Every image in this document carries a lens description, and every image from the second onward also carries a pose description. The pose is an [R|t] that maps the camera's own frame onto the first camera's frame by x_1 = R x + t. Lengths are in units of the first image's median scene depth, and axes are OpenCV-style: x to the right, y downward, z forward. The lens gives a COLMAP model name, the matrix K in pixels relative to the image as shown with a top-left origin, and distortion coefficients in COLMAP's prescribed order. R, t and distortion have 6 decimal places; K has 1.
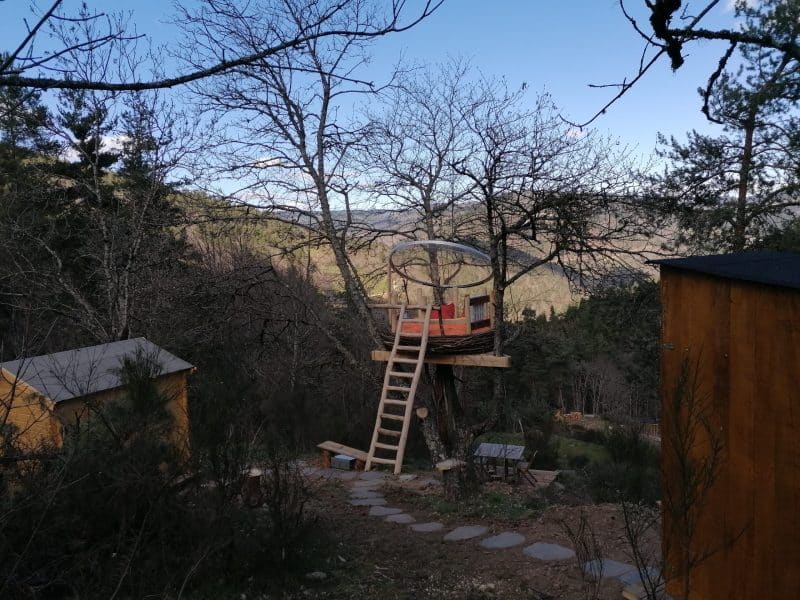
lens RADIAL K [[441.6, 0, 400.0], [0, 441.6, 300.0], [0, 0, 1]] dist [0.001649, 0.000300]
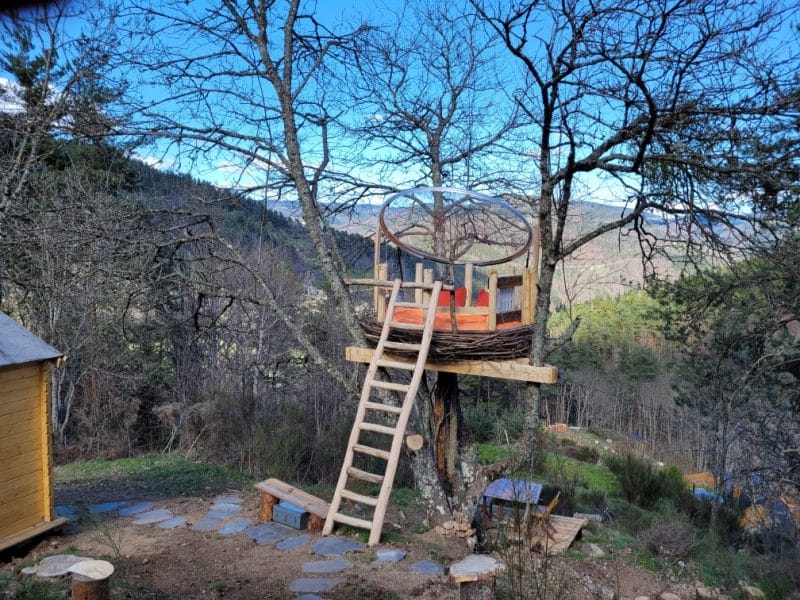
lens RADIAL K [[441.6, 0, 400.0], [0, 441.6, 300.0], [0, 0, 1]] dist [0.001649, 0.000300]
pose [[0.997323, 0.060883, 0.040499, -0.014106], [-0.061032, 0.998133, 0.002447, 0.038897], [-0.040275, -0.004913, 0.999177, 0.339206]]
